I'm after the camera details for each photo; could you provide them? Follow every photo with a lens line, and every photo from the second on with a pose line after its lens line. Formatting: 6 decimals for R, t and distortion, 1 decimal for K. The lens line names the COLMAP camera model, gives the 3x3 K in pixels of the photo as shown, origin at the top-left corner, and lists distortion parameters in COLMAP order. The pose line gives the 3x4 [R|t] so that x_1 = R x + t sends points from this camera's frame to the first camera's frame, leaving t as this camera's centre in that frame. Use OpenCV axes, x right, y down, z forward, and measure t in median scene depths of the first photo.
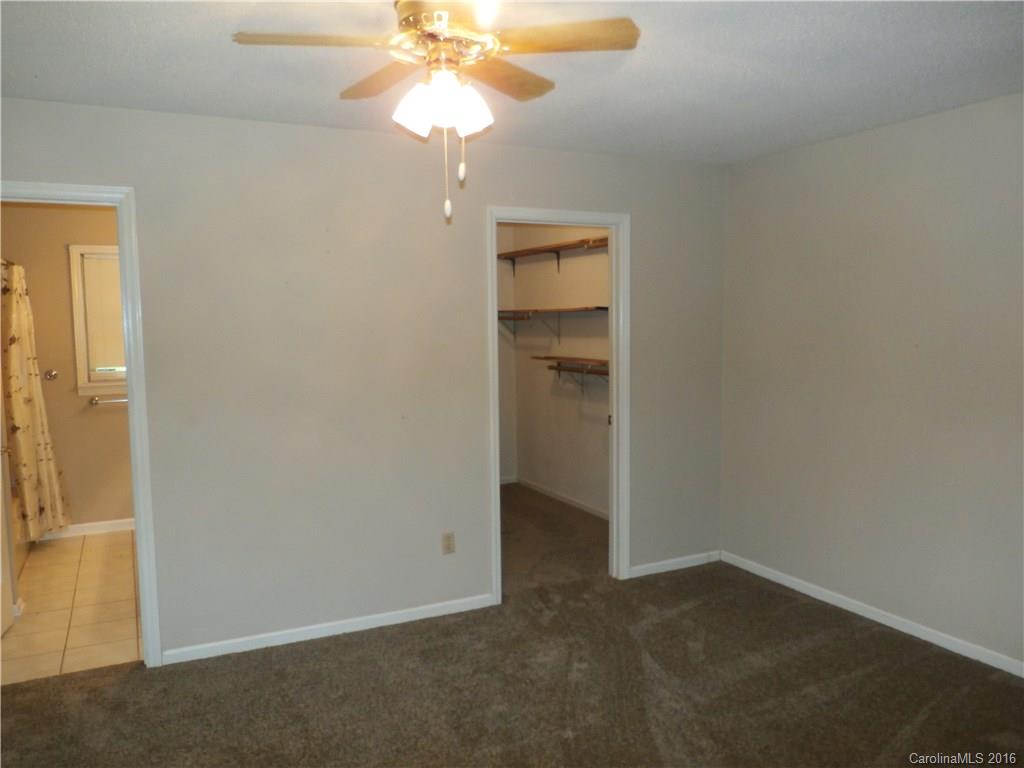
lens RADIAL K [[761.5, 0, 506.8], [0, 761.5, 383.4], [0, 0, 1]] dist [-0.014721, 0.010961]
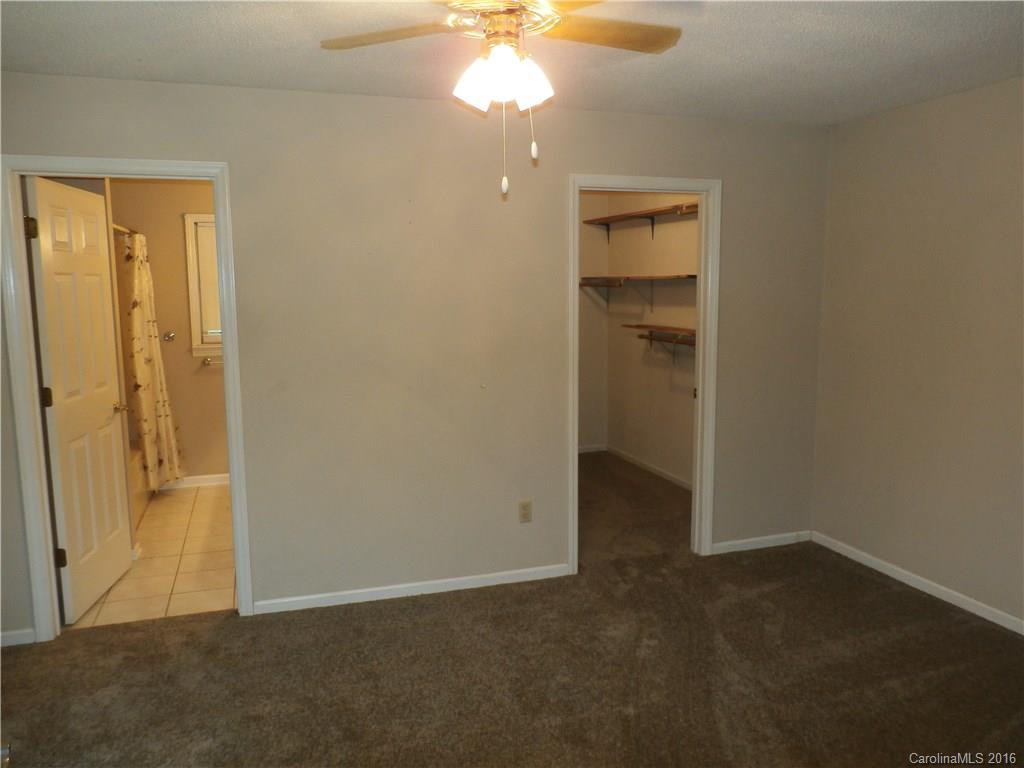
lens RADIAL K [[761.5, 0, 503.0], [0, 761.5, 376.2], [0, 0, 1]] dist [-0.014721, 0.010961]
pose [[0.990511, 0.019706, -0.136013, 0.027504], [-0.014548, 0.999141, 0.038807, -0.008607], [0.136661, -0.036460, 0.989947, 0.003627]]
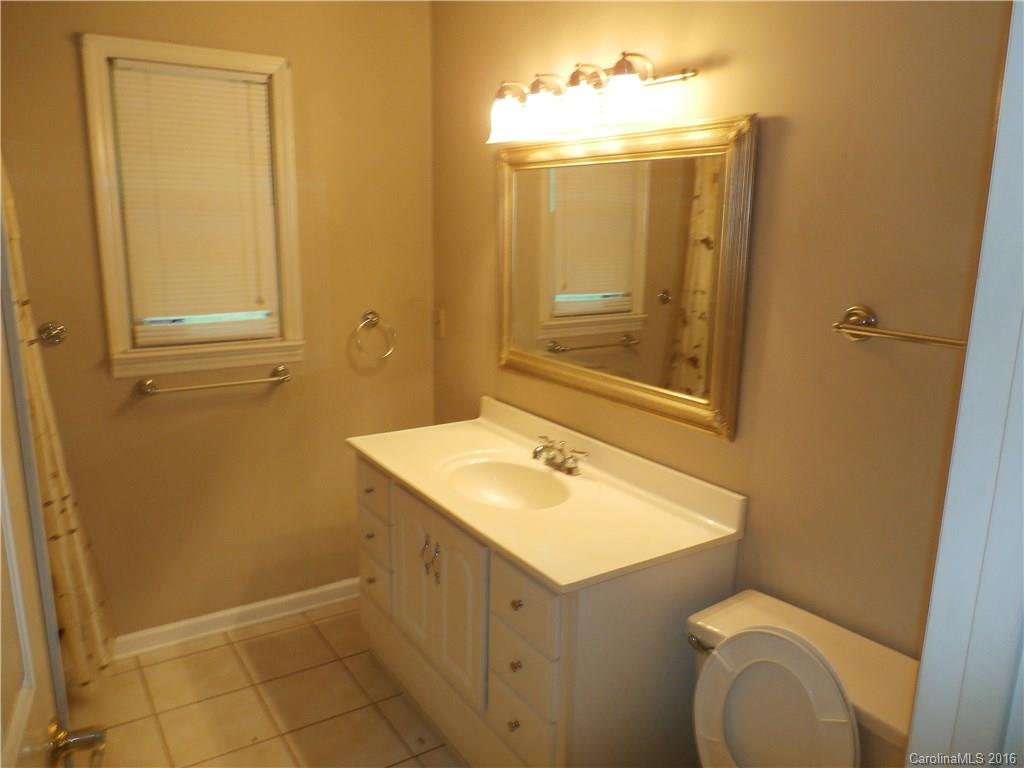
lens RADIAL K [[761.5, 0, 510.5], [0, 761.5, 391.7], [0, 0, 1]] dist [-0.014721, 0.010961]
pose [[0.994346, 0.004747, 0.106078, -0.807366], [-0.018757, 0.991144, 0.131464, -0.090010], [-0.104514, -0.132710, 0.985629, 1.116038]]
